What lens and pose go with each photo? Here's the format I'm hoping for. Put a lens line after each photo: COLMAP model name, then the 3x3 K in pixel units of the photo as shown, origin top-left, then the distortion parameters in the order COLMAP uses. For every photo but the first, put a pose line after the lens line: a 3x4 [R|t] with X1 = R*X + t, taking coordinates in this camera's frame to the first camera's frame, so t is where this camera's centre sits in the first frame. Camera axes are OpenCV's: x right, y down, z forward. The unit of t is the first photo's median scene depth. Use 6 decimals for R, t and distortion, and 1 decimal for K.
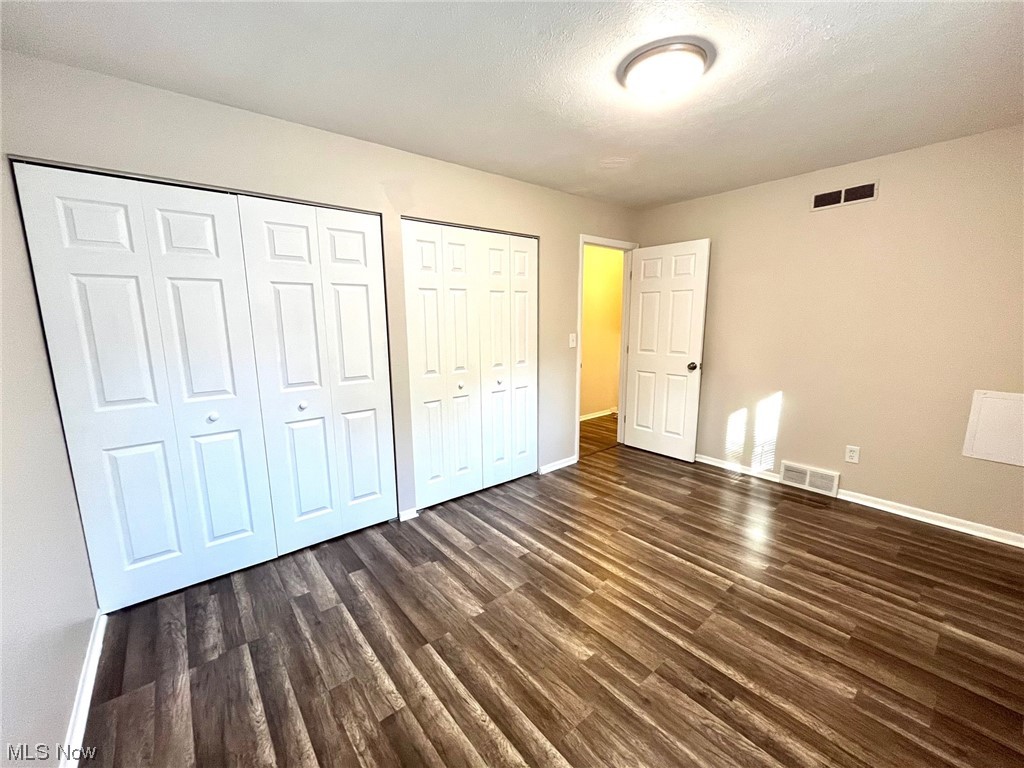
lens RADIAL K [[412.5, 0, 515.8], [0, 412.5, 384.9], [0, 0, 1]] dist [-0.002450, -0.000730]
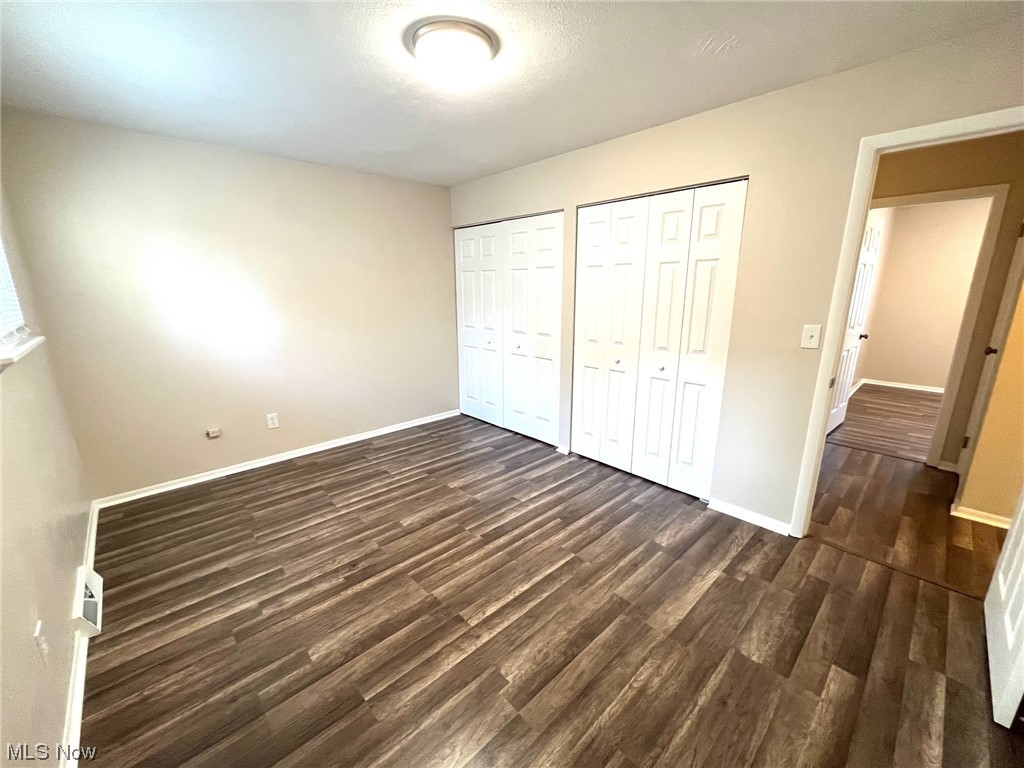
lens RADIAL K [[412.5, 0, 506.1], [0, 412.5, 390.7], [0, 0, 1]] dist [-0.002450, -0.000730]
pose [[0.055951, 0.258520, -0.964384, 1.178350], [-0.157464, 0.956094, 0.247163, -0.186740], [0.985938, 0.138026, 0.094202, 0.895002]]
